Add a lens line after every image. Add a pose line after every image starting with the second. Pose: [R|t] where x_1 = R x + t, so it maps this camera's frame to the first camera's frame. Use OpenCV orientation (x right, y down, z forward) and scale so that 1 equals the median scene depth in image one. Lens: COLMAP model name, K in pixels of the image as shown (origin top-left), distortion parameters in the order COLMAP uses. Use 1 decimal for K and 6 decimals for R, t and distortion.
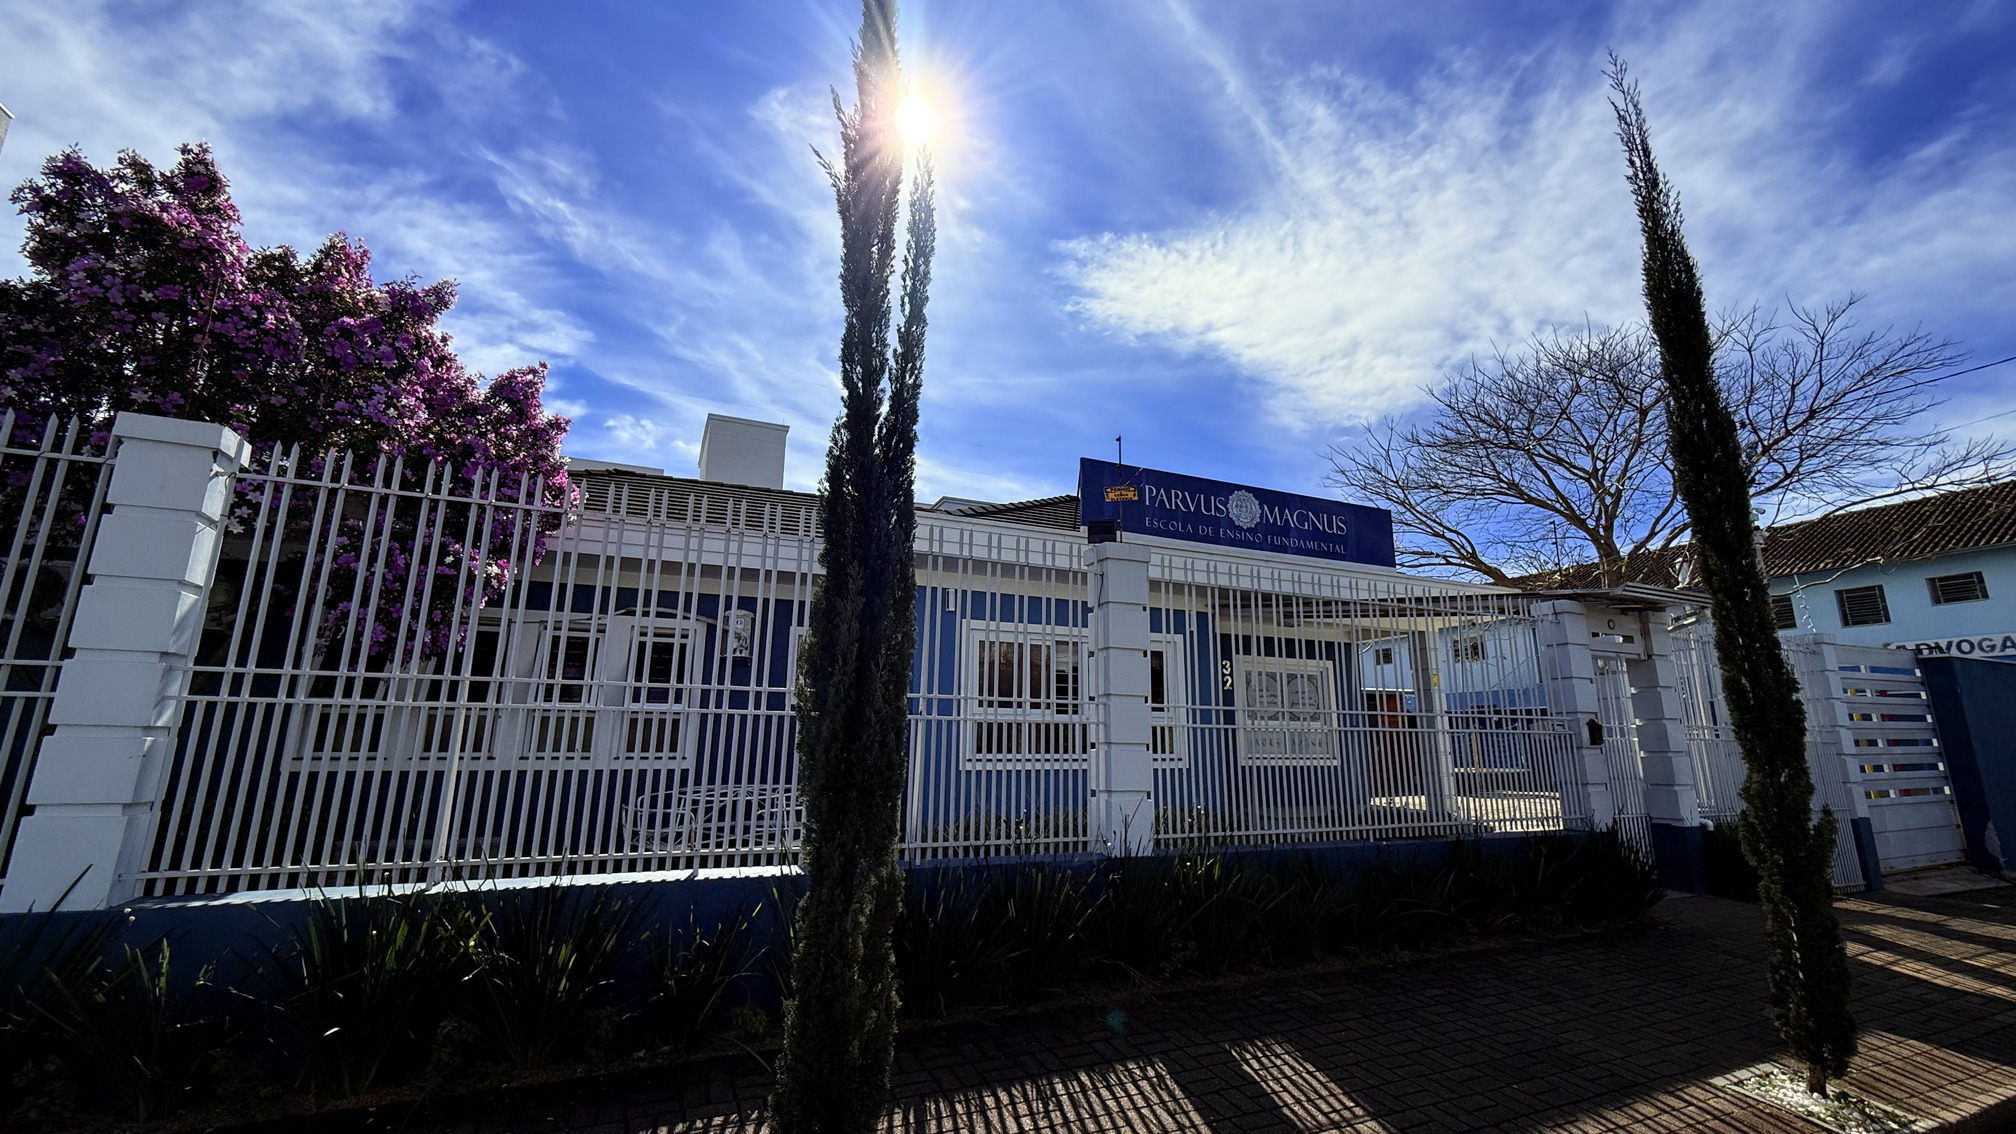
lens RADIAL K [[797.6, 0, 1008.0], [0, 797.6, 567.0], [0, 0, 1]] dist [-0.001512, -0.000853]
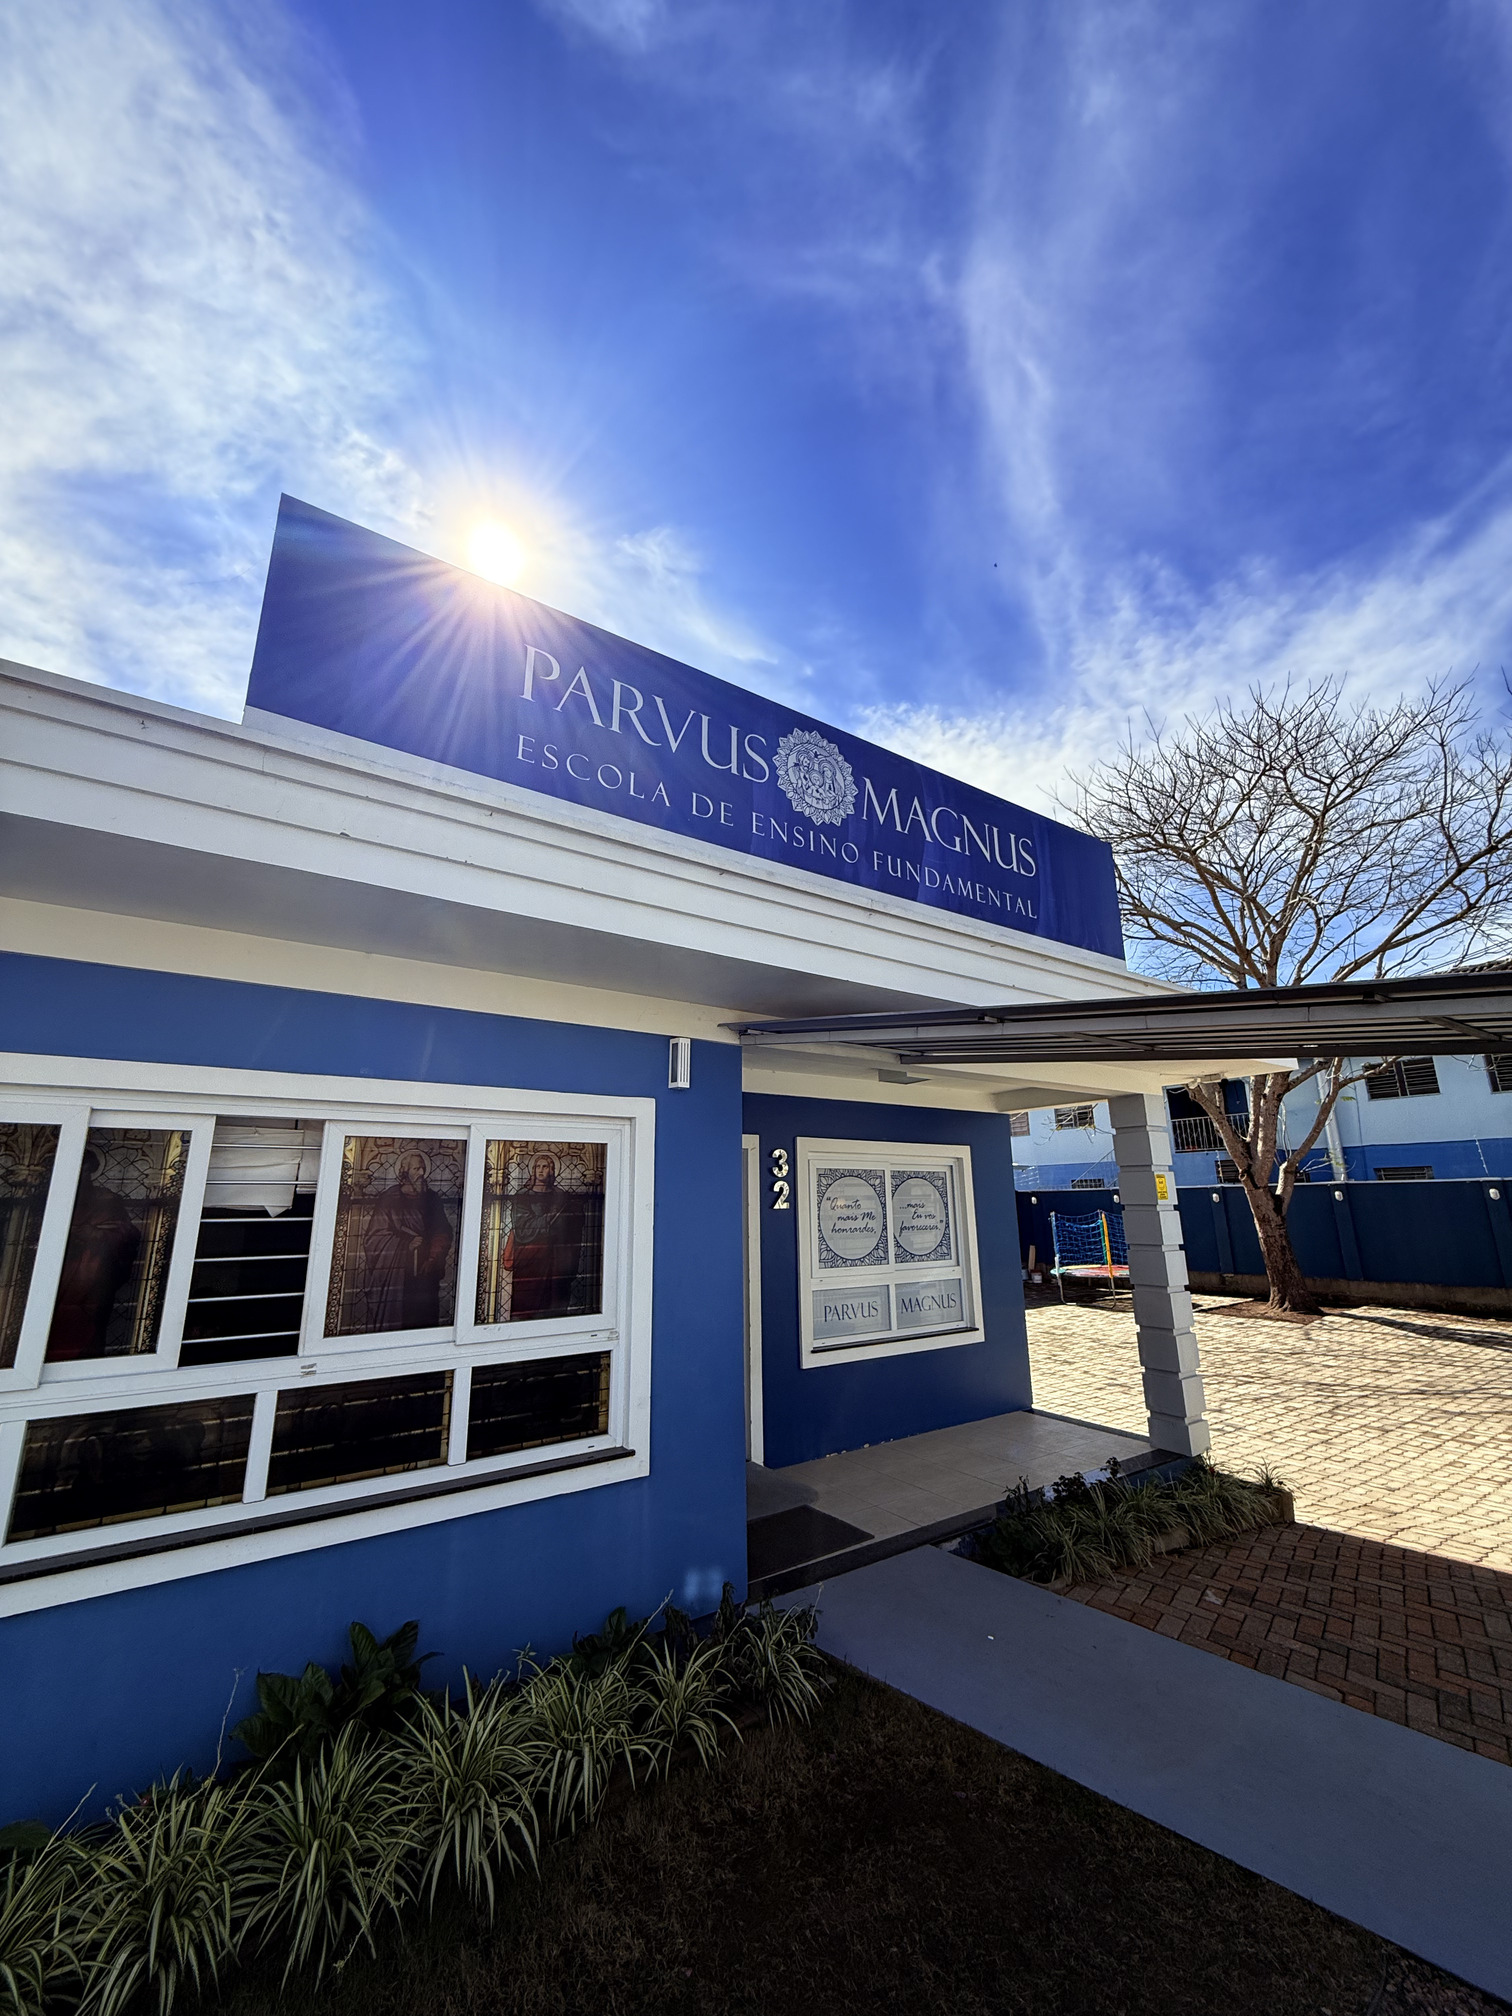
lens RADIAL K [[799.8, 0, 756.0], [0, 799.8, 1008.0], [0, 0, 1]] dist [-0.000804, -0.000054]
pose [[0.981090, 0.028708, 0.191412, 0.215488], [-0.024323, 0.999386, -0.025220, 0.055792], [-0.192018, 0.020087, 0.981186, 0.687434]]
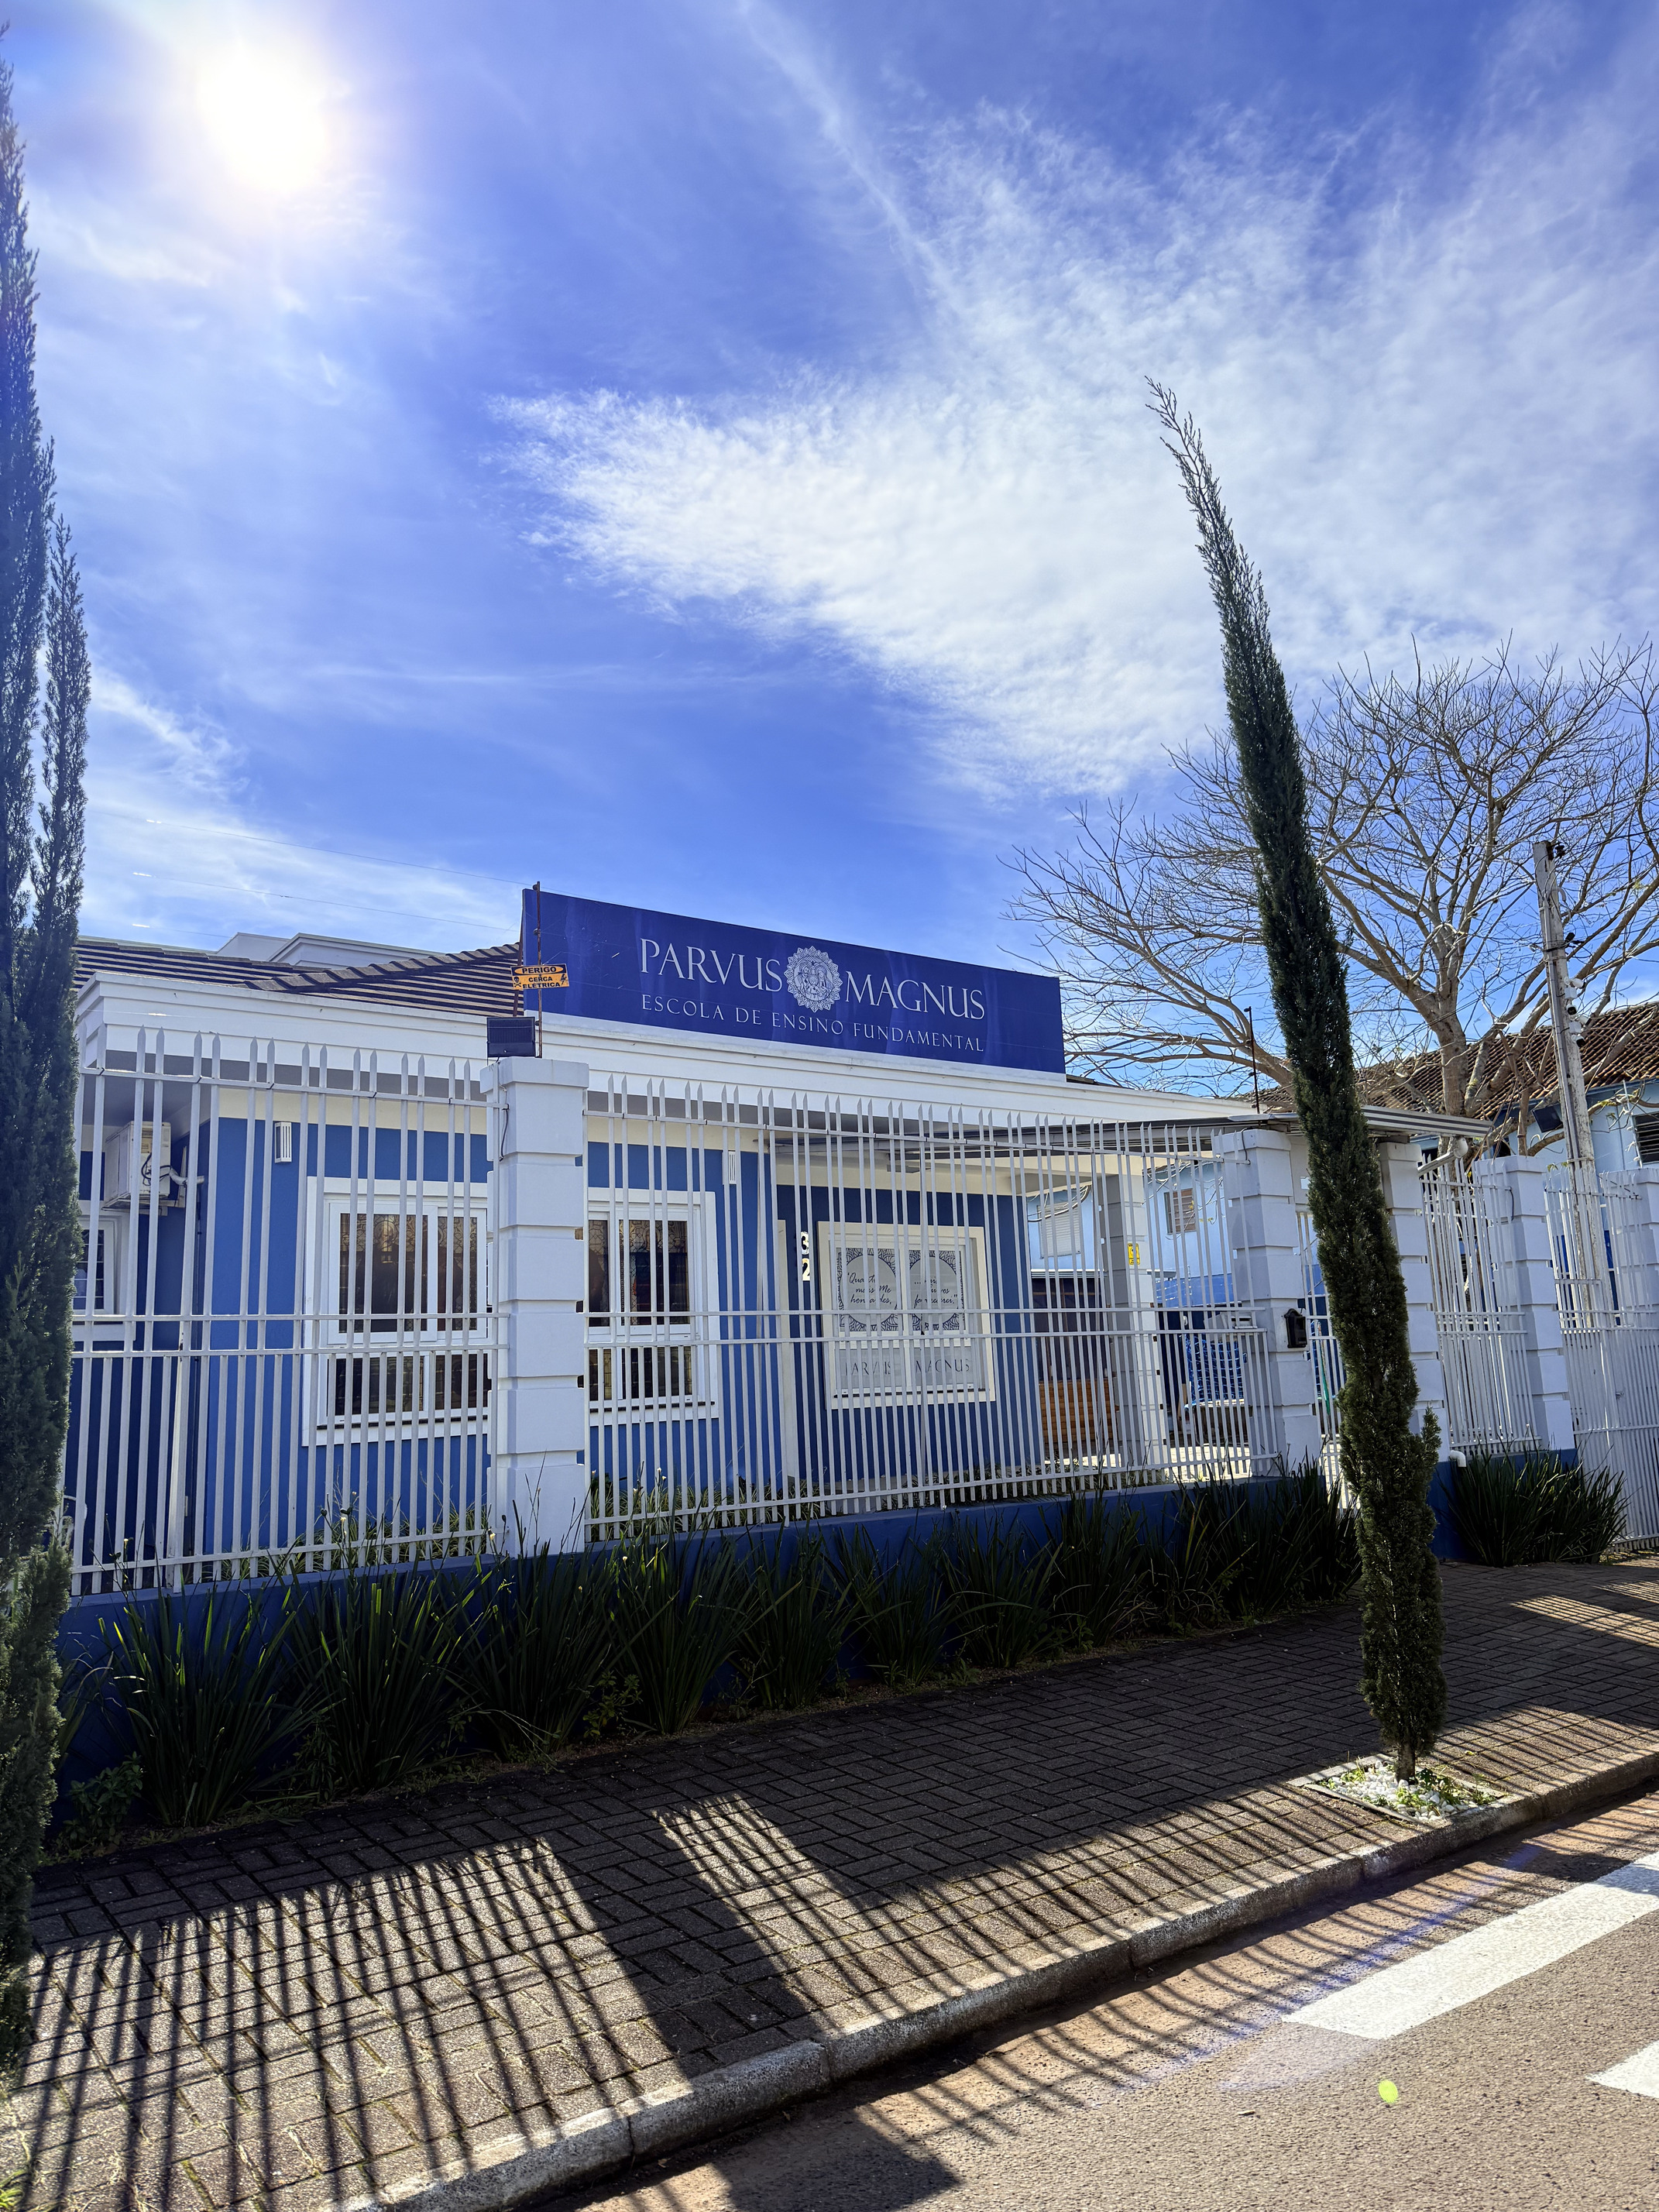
lens RADIAL K [[1538.8, 0, 829.5], [0, 1538.8, 1106.0], [0, 0, 1]] dist [0.113777, -0.220671]
pose [[0.975581, -0.013725, 0.219213, 0.060891], [0.006155, 0.999362, 0.035179, -0.019964], [-0.219556, -0.032971, 0.975043, -0.135824]]
